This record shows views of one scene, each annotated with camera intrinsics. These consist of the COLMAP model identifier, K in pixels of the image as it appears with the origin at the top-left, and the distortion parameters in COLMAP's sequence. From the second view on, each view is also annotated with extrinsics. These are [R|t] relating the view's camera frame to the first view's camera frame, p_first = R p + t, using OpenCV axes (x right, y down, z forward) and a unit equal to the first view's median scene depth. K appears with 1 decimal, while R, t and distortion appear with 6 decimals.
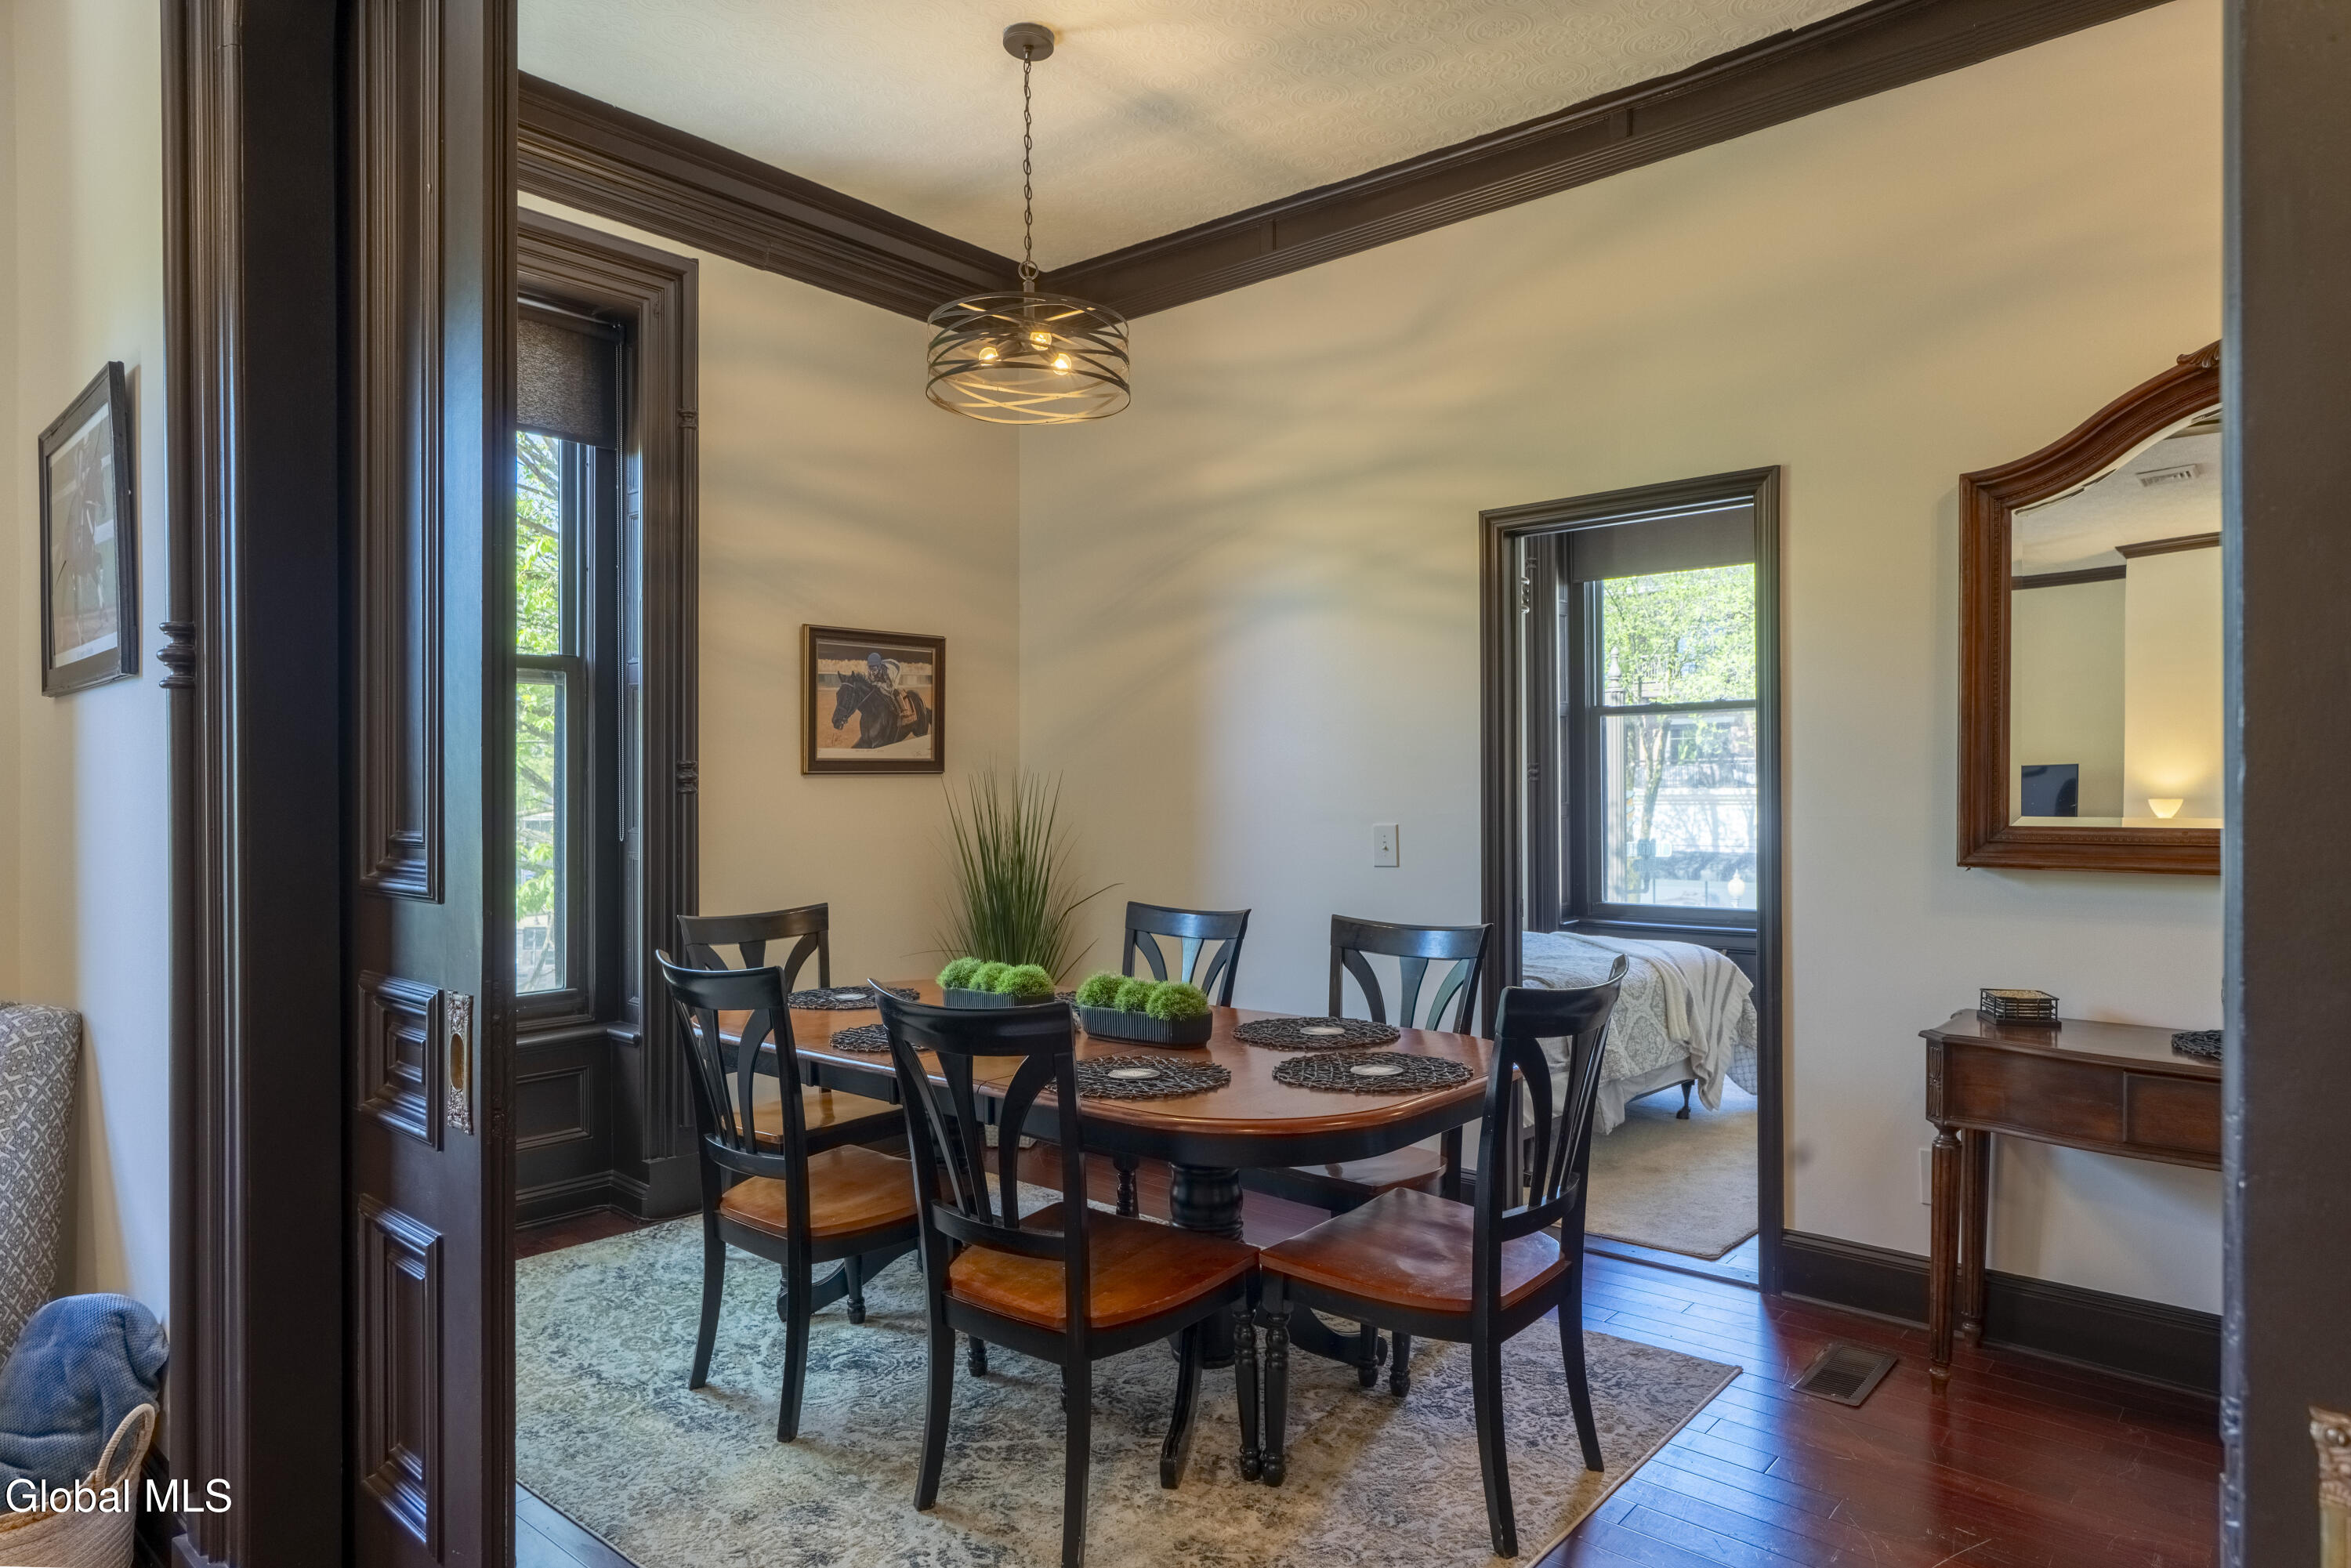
lens RADIAL K [[1425.5, 0, 1183.8], [0, 1425.5, 805.9], [0, 0, 1]] dist [0.029165, -0.000247]
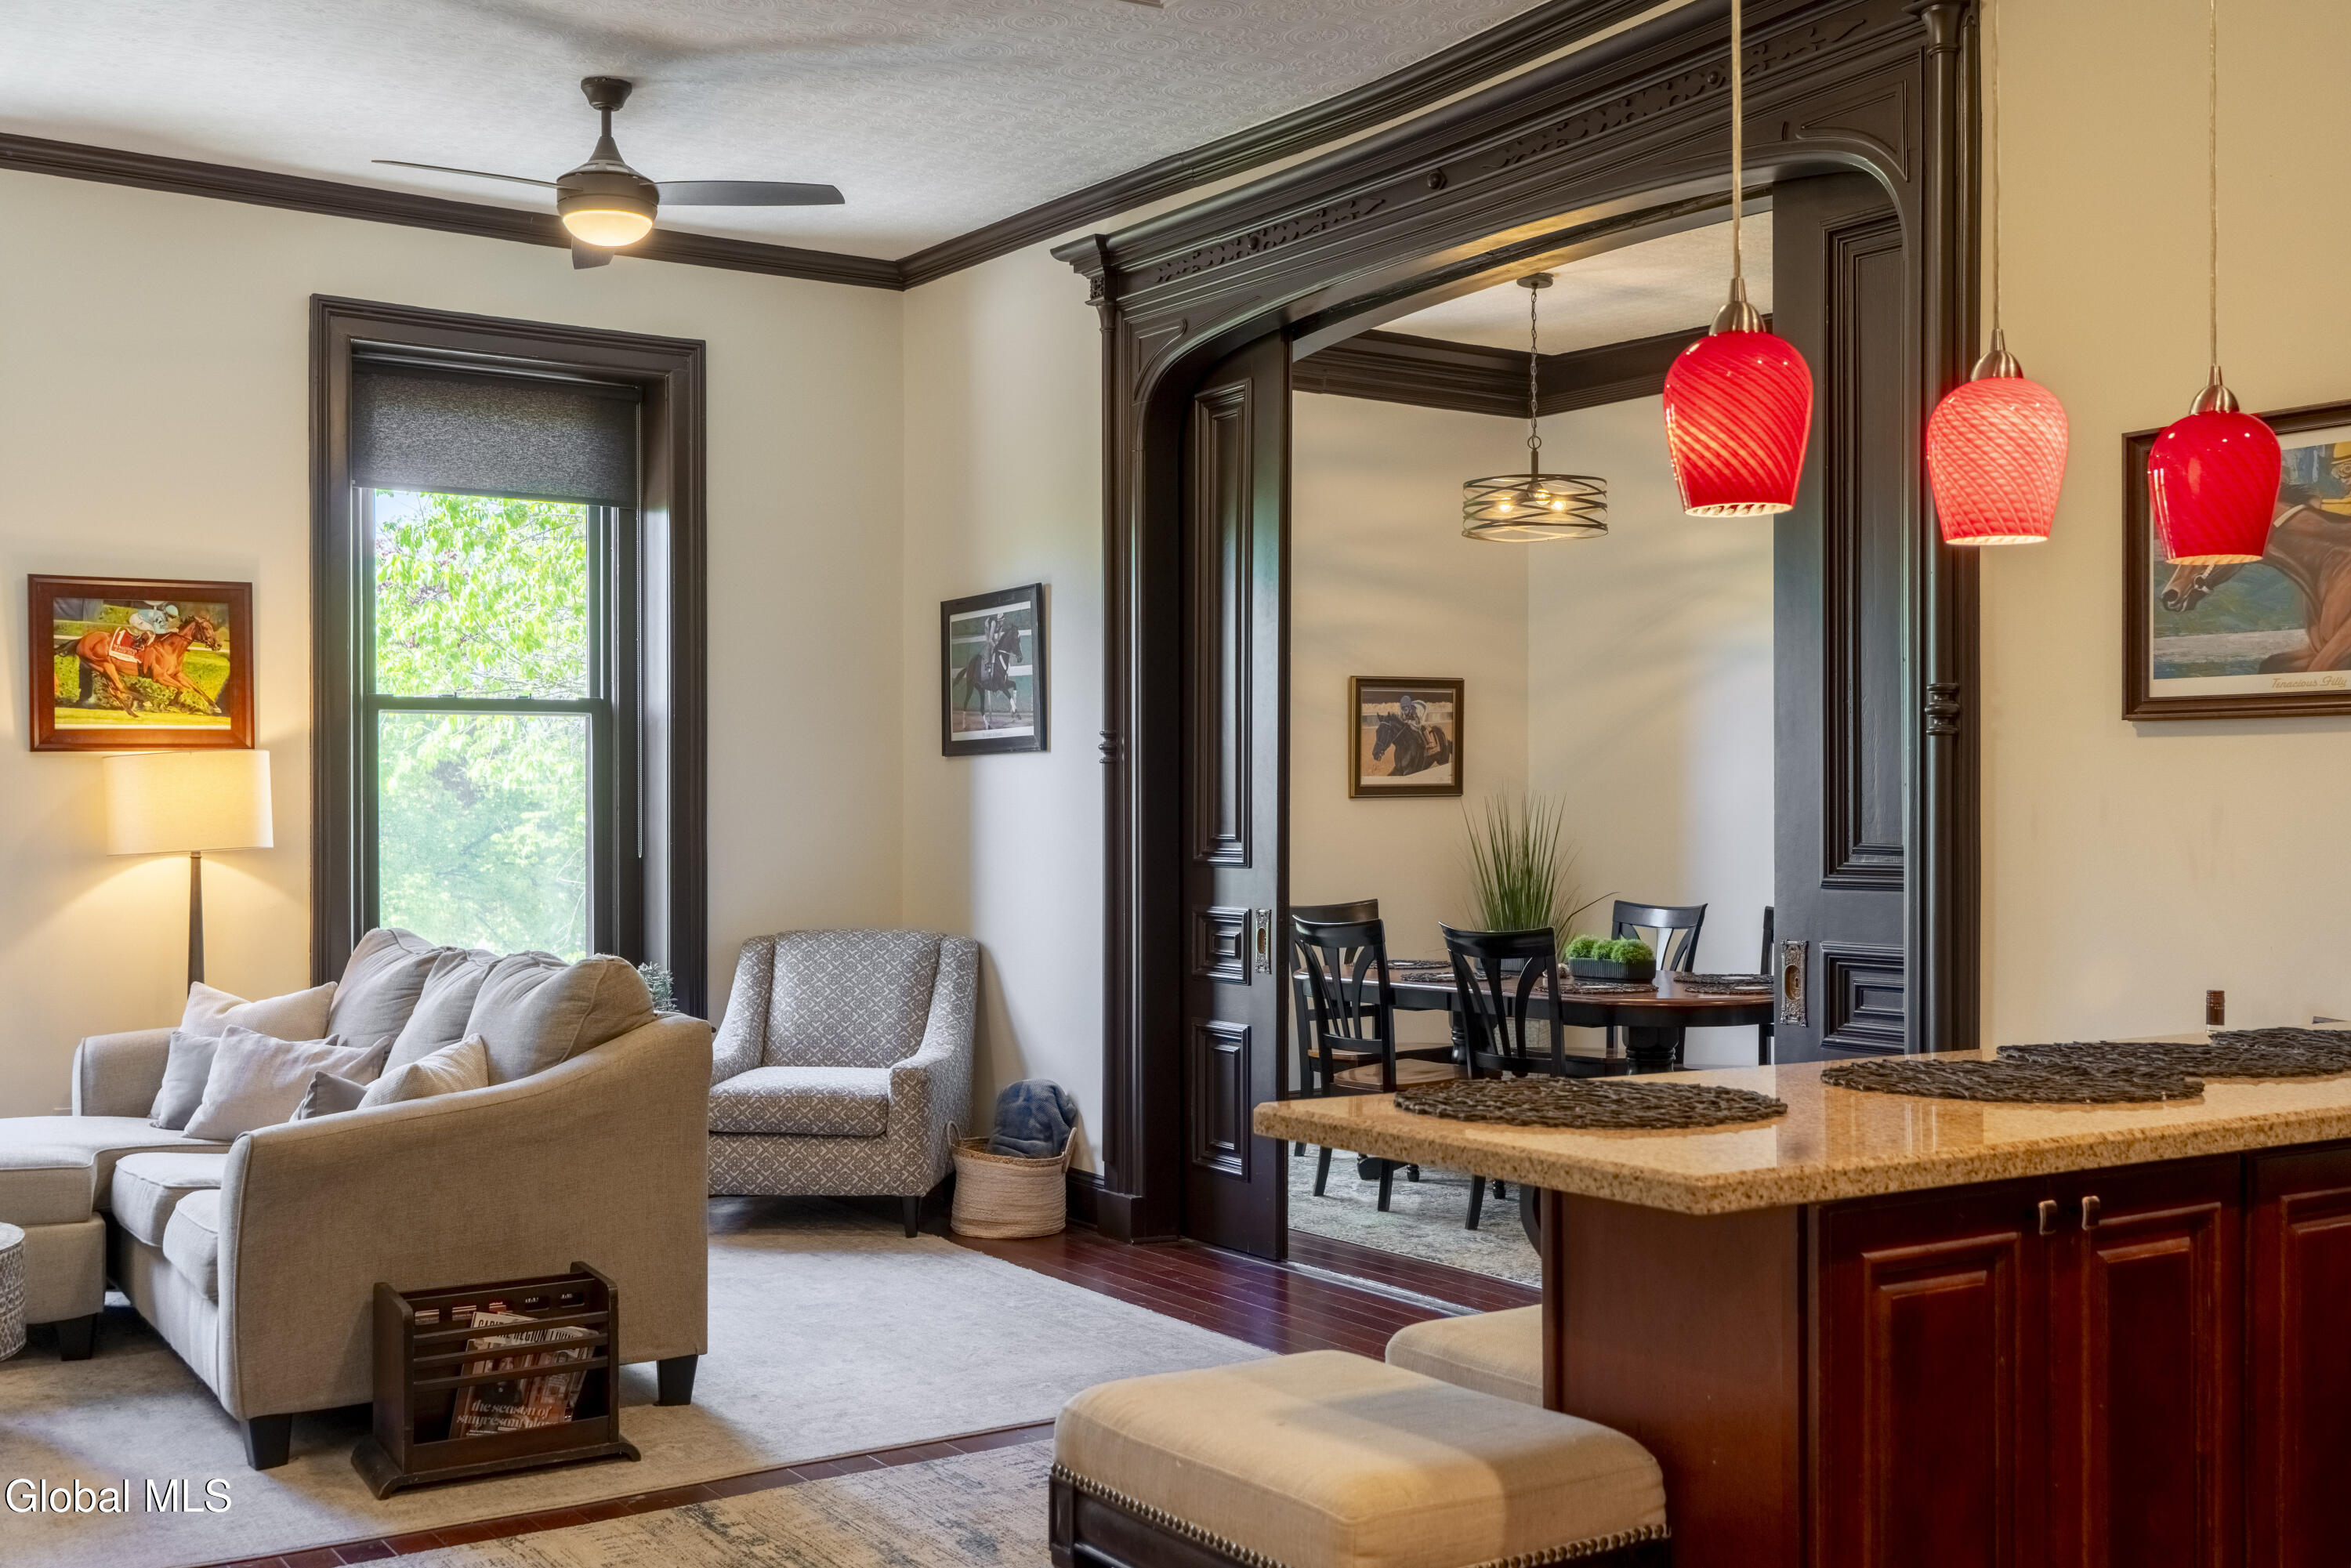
lens RADIAL K [[2330.8, 0, 1165.7], [0, 2330.8, 797.0], [0, 0, 1]] dist [0.068385, 0.000000]
pose [[0.963335, -0.002114, -0.268293, 0.116086], [-0.001773, 0.999897, -0.014244, 0.005672], [0.268296, 0.014198, 0.963232, -0.956441]]
